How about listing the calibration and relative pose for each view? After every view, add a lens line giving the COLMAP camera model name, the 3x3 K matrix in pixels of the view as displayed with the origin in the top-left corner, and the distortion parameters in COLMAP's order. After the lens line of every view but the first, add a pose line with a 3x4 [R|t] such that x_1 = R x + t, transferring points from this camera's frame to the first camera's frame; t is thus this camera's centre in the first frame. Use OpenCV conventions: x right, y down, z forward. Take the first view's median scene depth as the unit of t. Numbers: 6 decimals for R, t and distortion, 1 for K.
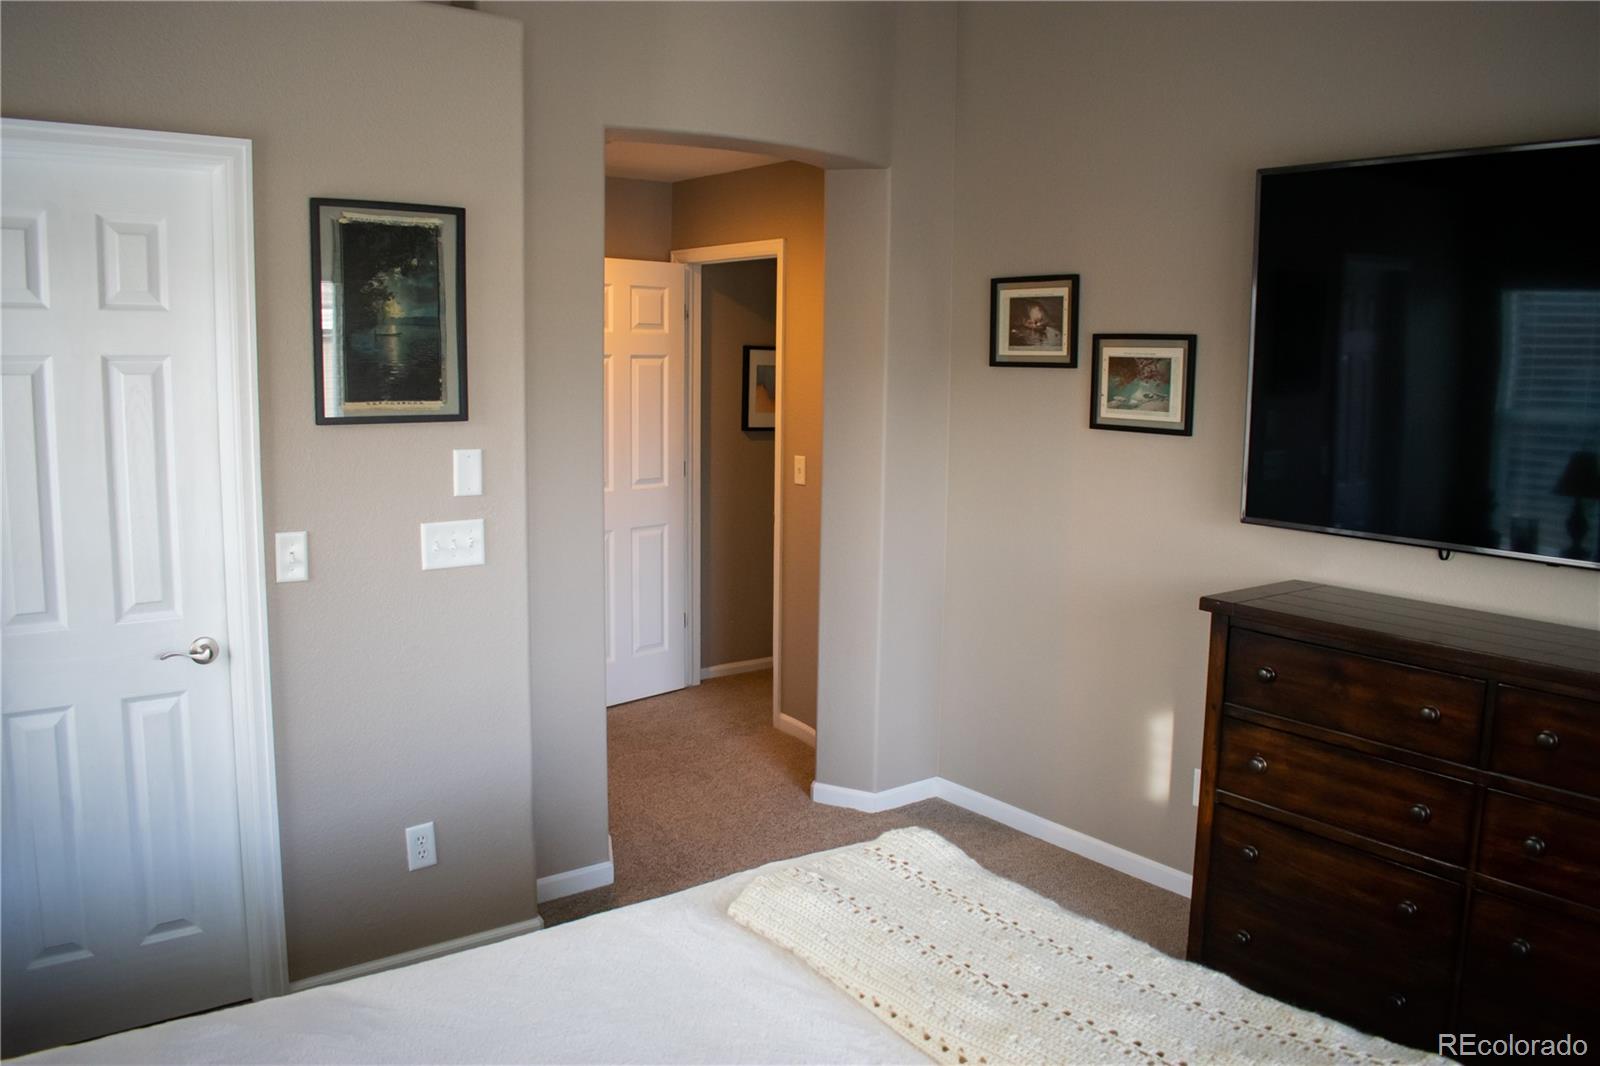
lens RADIAL K [[1265.4, 0, 800.0], [0, 1265.4, 533.0], [0, 0, 1]] dist [-0.074035, 0.000605]
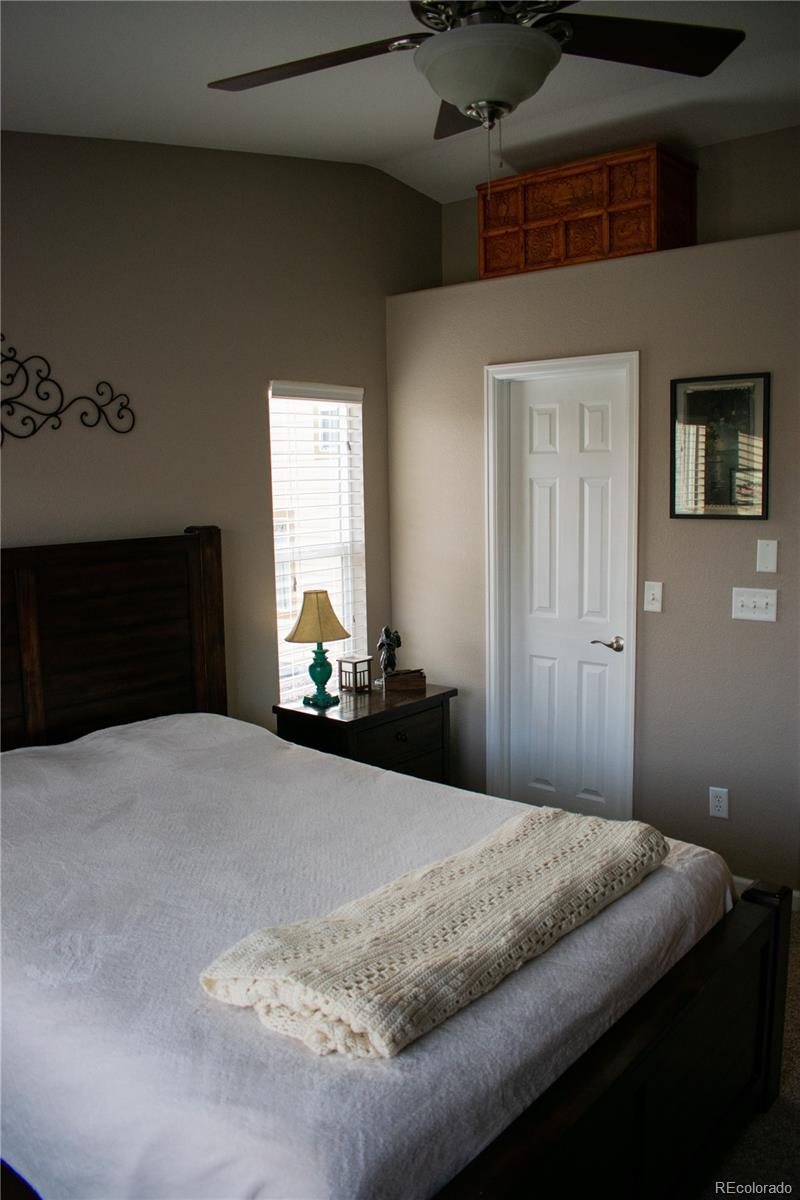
lens RADIAL K [[949.1, 0, 400.0], [0, 949.1, 600.0], [0, 0, 1]] dist [-0.074035, 0.000605]
pose [[0.229918, 0.104933, -0.967537, 0.734187], [-0.119021, 0.989739, 0.079058, -0.035867], [0.965905, 0.096980, 0.240048, 0.372697]]
